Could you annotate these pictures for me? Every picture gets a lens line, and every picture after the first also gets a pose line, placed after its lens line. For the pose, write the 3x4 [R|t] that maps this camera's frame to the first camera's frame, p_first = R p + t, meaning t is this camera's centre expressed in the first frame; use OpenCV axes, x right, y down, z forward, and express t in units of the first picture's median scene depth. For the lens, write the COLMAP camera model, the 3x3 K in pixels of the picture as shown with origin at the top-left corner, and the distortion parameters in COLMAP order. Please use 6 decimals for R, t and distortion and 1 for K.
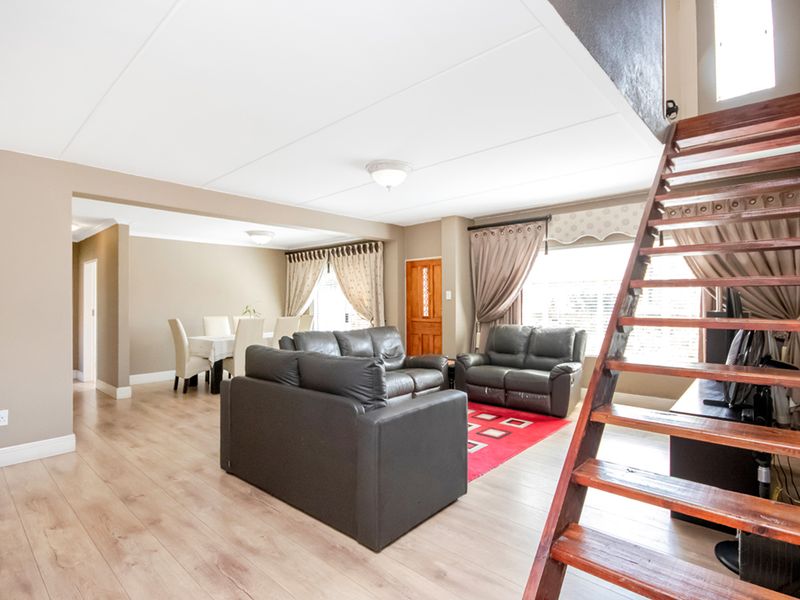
lens RADIAL K [[408.9, 0, 399.1], [0, 408.9, 298.6], [0, 0, 1]] dist [-0.001326, 0.000164]
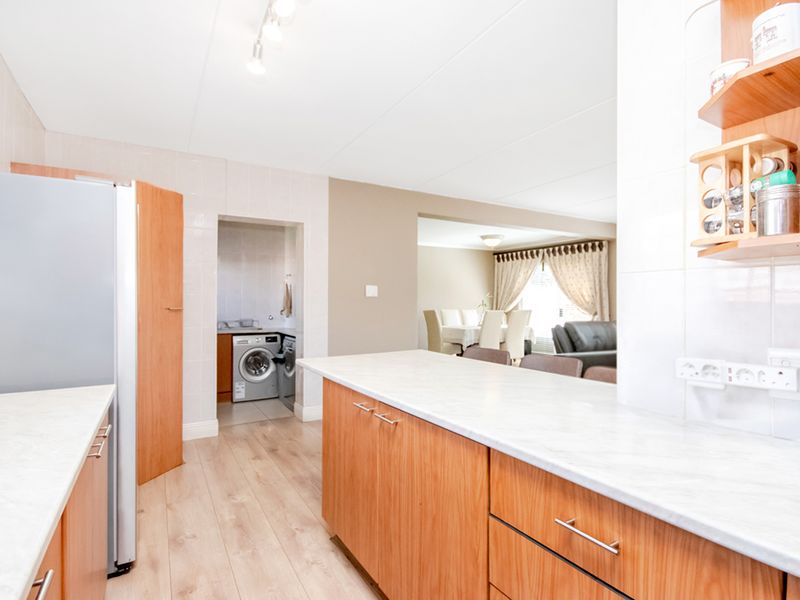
lens RADIAL K [[408.9, 0, 401.9], [0, 408.9, 301.1], [0, 0, 1]] dist [-0.001326, 0.000164]
pose [[0.958175, 0.009005, -0.286042, -0.228619], [-0.006249, 0.999925, 0.010547, 0.008117], [0.286116, -0.008318, 0.958159, -0.154721]]
